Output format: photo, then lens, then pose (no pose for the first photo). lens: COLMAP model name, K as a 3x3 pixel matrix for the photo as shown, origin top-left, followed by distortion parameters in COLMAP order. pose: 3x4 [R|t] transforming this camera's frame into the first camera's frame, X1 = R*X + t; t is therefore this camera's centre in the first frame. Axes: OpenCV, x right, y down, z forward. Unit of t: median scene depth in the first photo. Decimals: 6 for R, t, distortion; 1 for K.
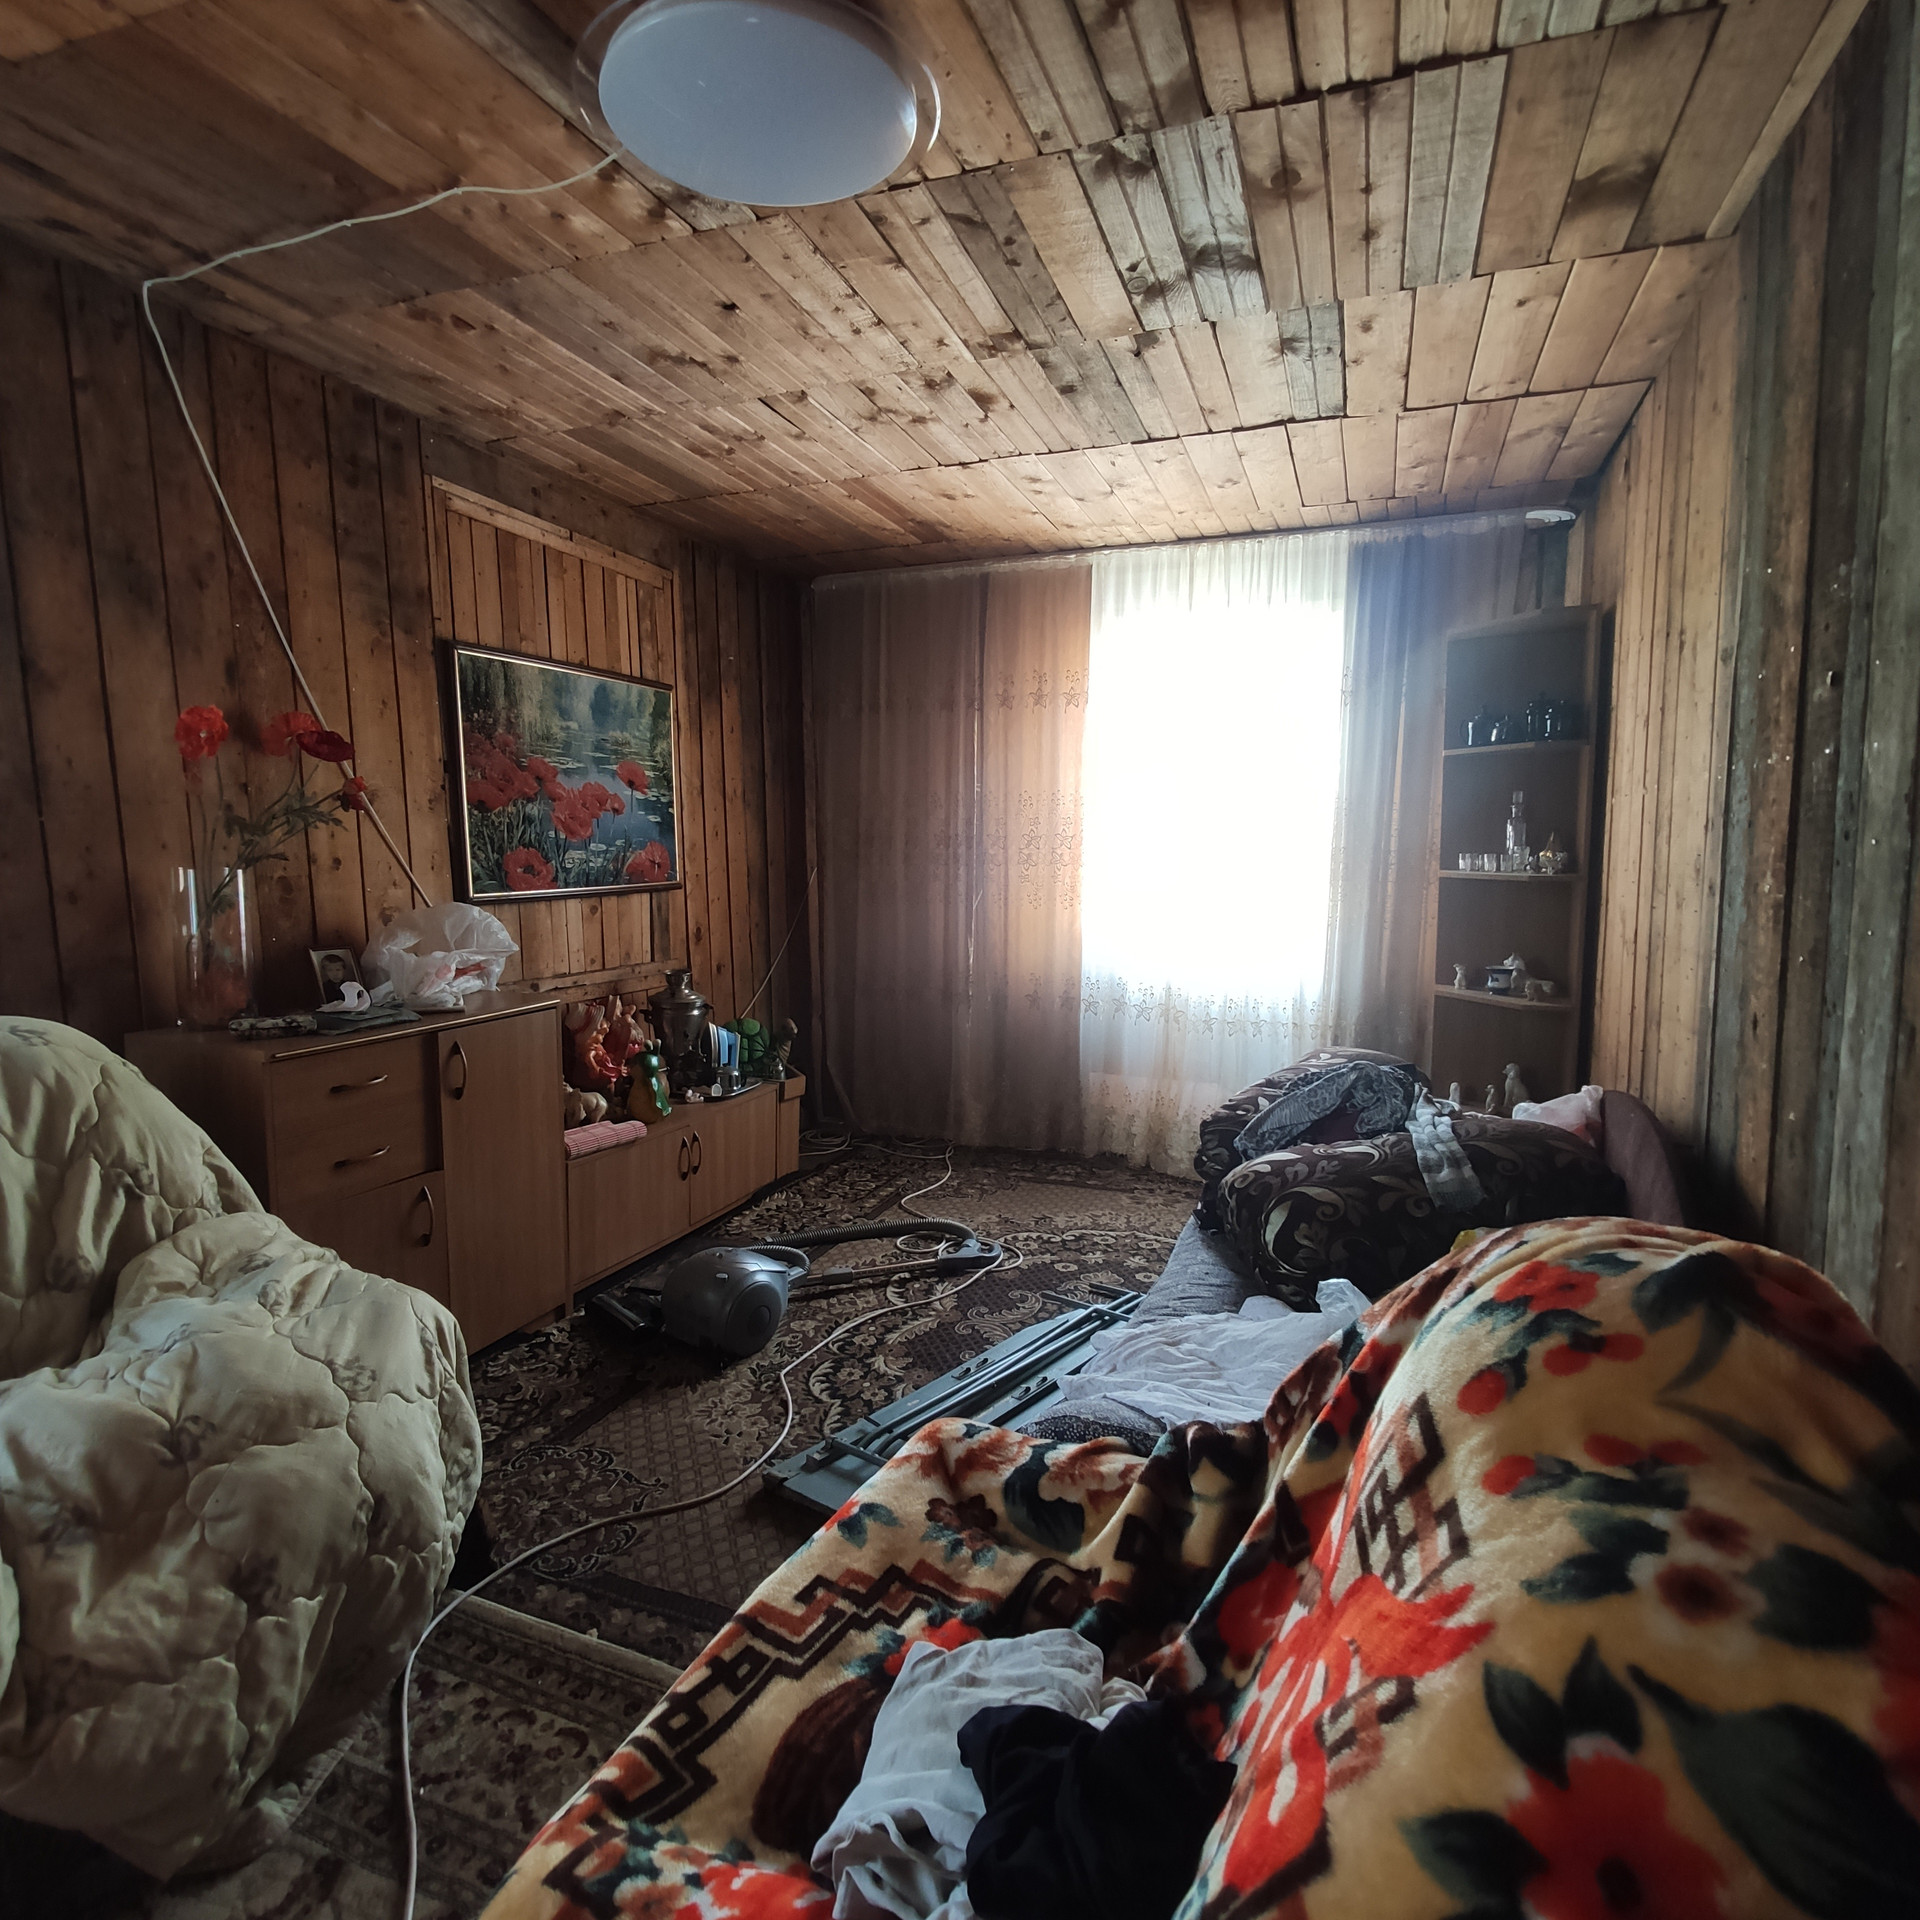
lens RADIAL K [[1132.8, 0, 952.3], [0, 1132.8, 958.9], [0, 0, 1]] dist [-0.032949, 0.034353]
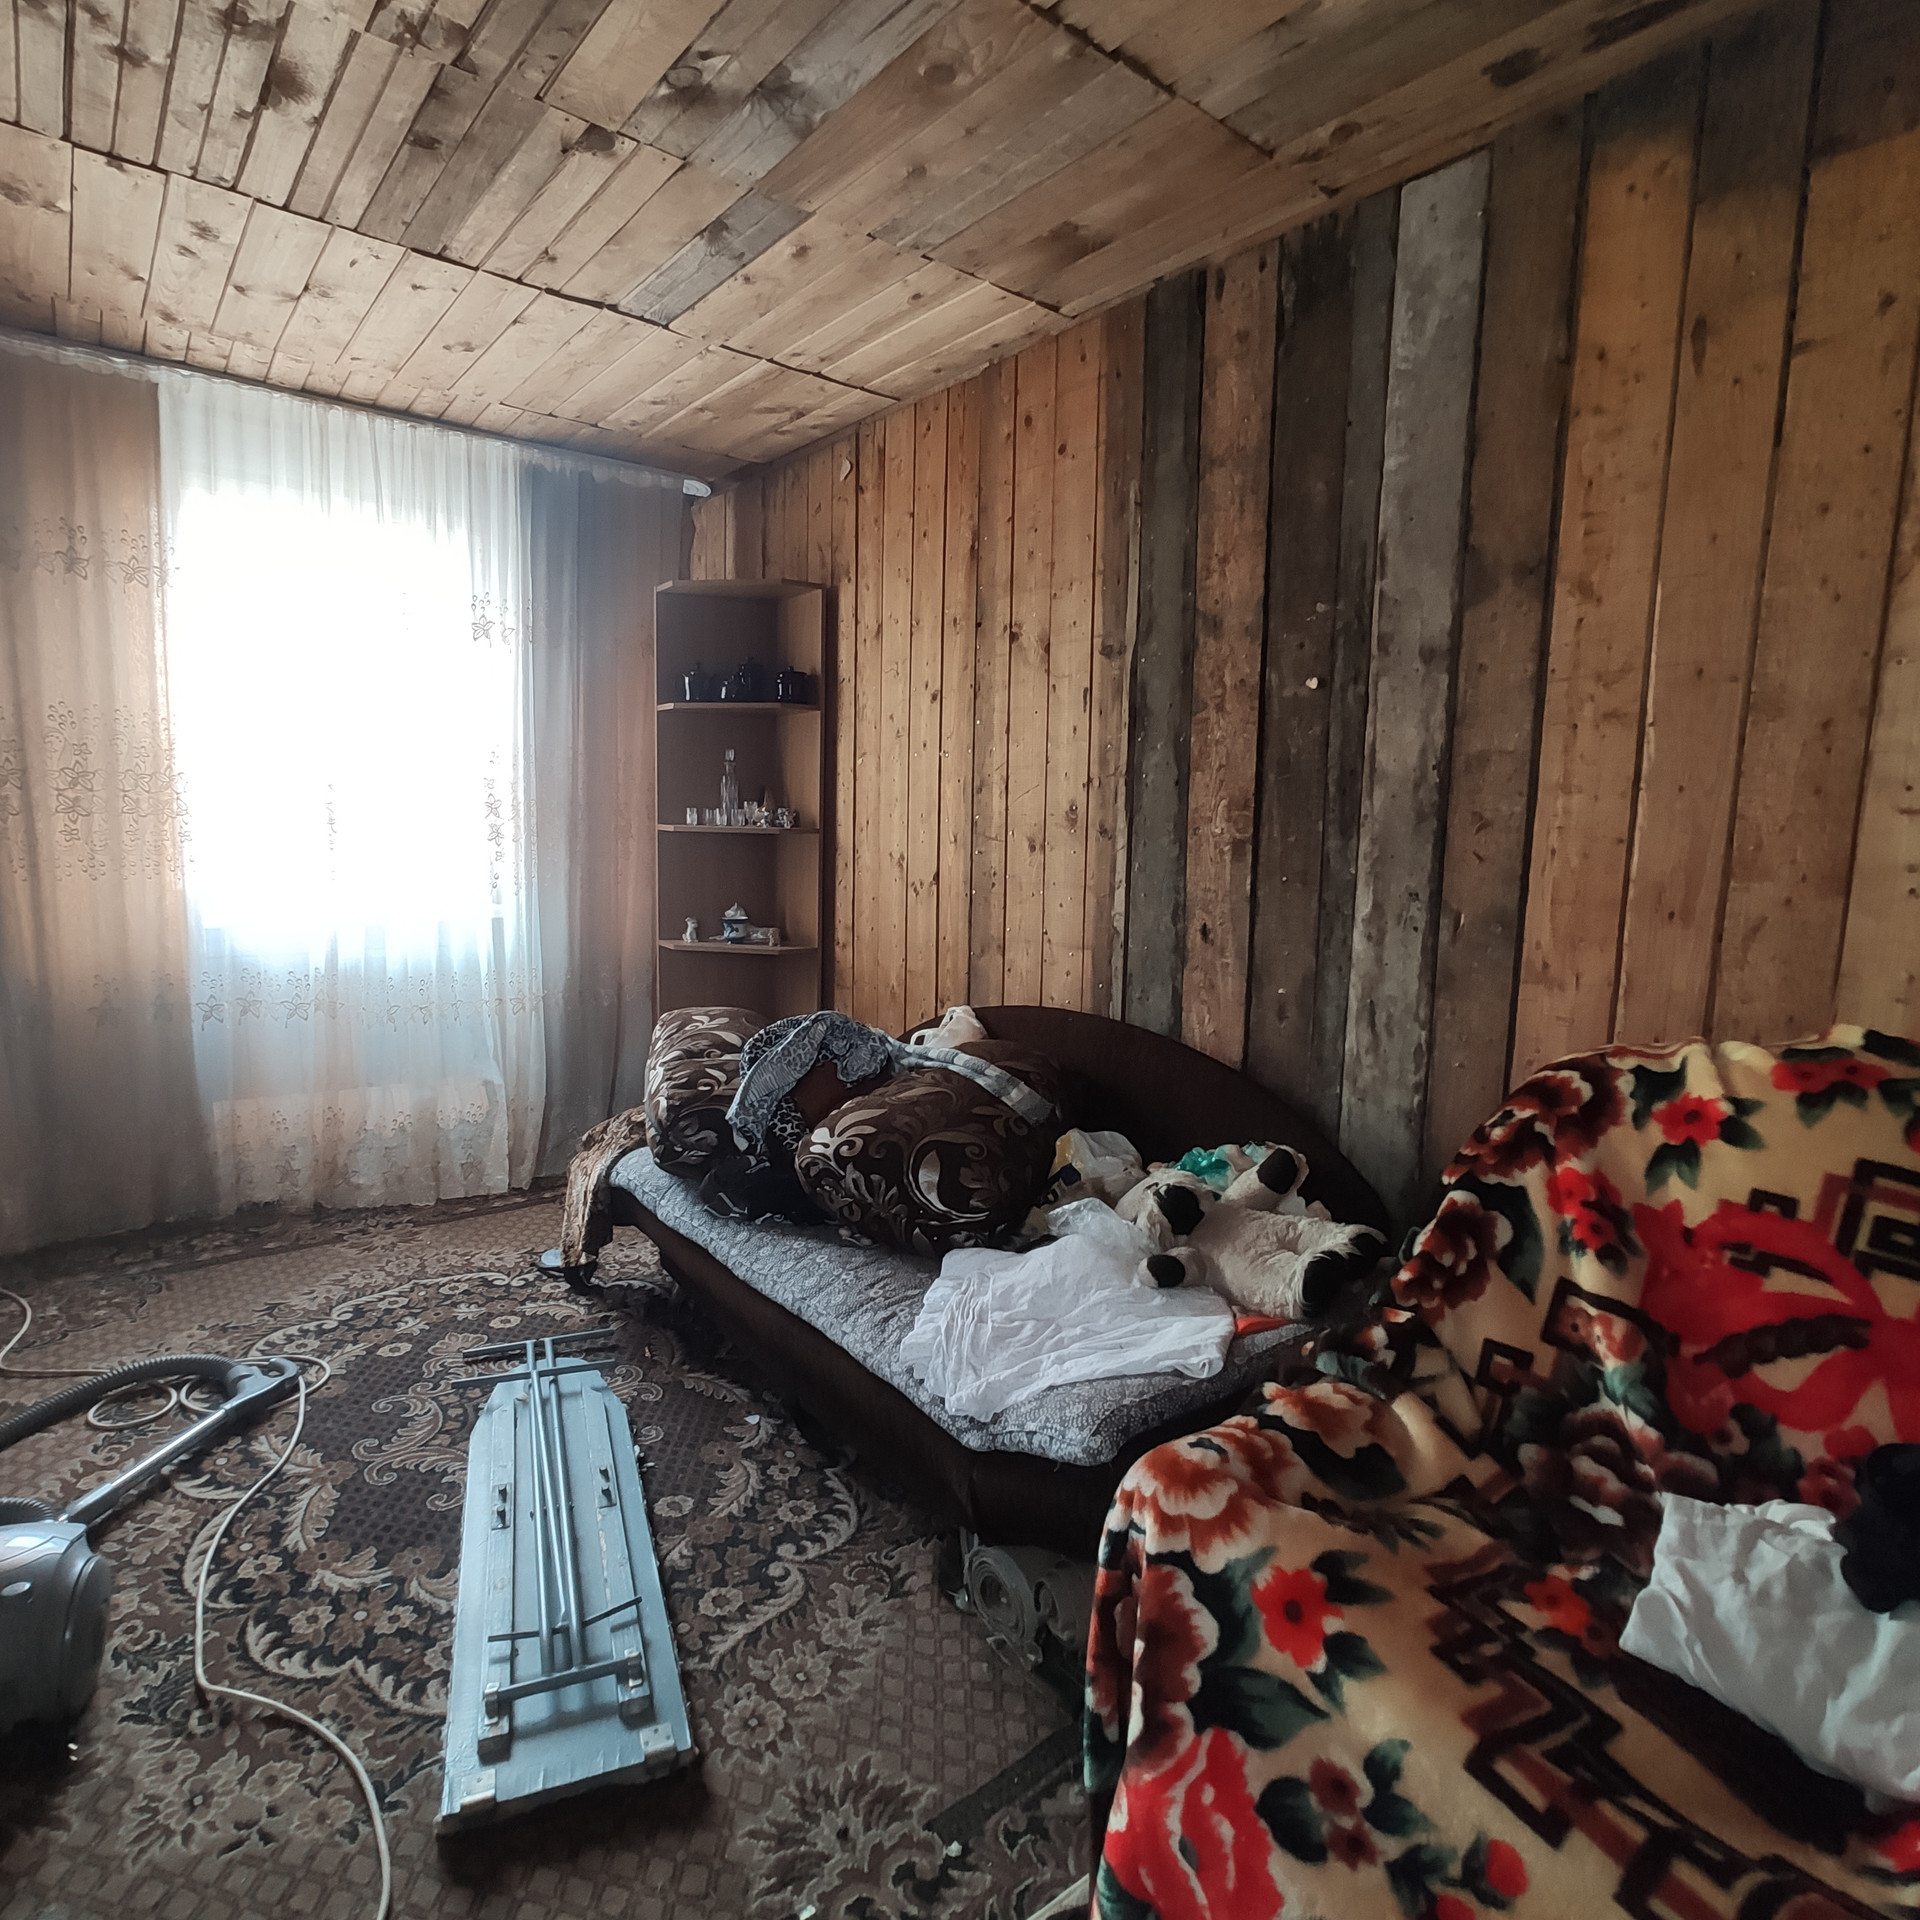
lens RADIAL K [[1132.8, 0, 952.3], [0, 1132.8, 958.9], [0, 0, 1]] dist [-0.032949, 0.034353]
pose [[0.518986, -0.089676, 0.850066, -0.303358], [0.066290, 0.995709, 0.064569, -0.008418], [-0.852209, 0.022840, 0.522703, 0.276519]]
